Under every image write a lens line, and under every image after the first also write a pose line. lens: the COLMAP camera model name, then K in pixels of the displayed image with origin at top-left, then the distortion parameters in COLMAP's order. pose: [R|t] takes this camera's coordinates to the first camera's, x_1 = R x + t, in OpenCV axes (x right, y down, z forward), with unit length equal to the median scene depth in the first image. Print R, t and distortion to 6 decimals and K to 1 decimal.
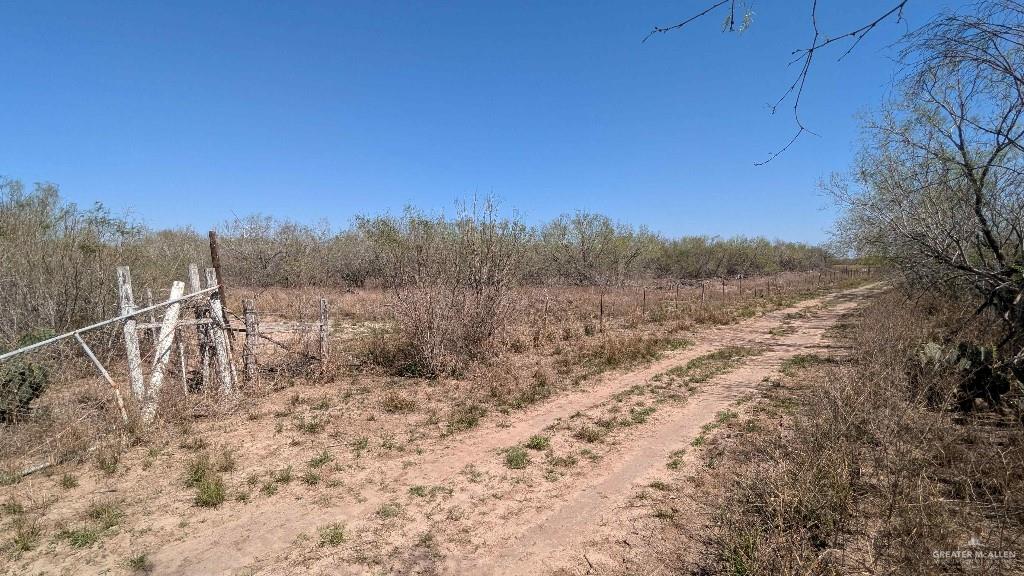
lens RADIAL K [[708.4, 0, 508.4], [0, 708.4, 285.7], [0, 0, 1]] dist [0.001899, 0.006061]
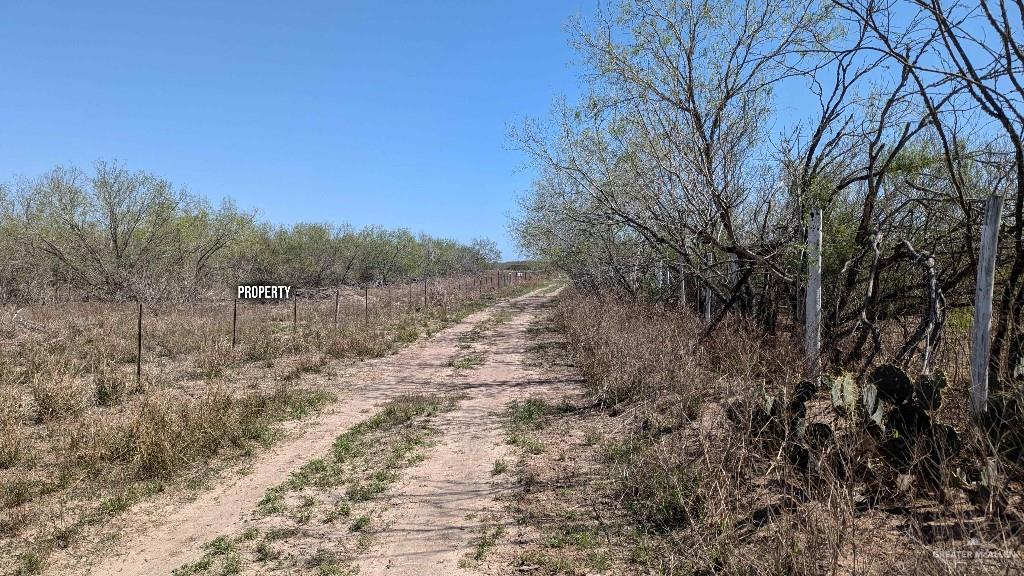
lens RADIAL K [[708.4, 0, 507.0], [0, 708.4, 281.6], [0, 0, 1]] dist [0.001899, 0.006061]
pose [[0.848584, -0.014904, 0.528851, 0.085506], [0.037375, 0.998794, -0.031822, 0.014978], [-0.527739, 0.046770, 0.848118, 0.444711]]
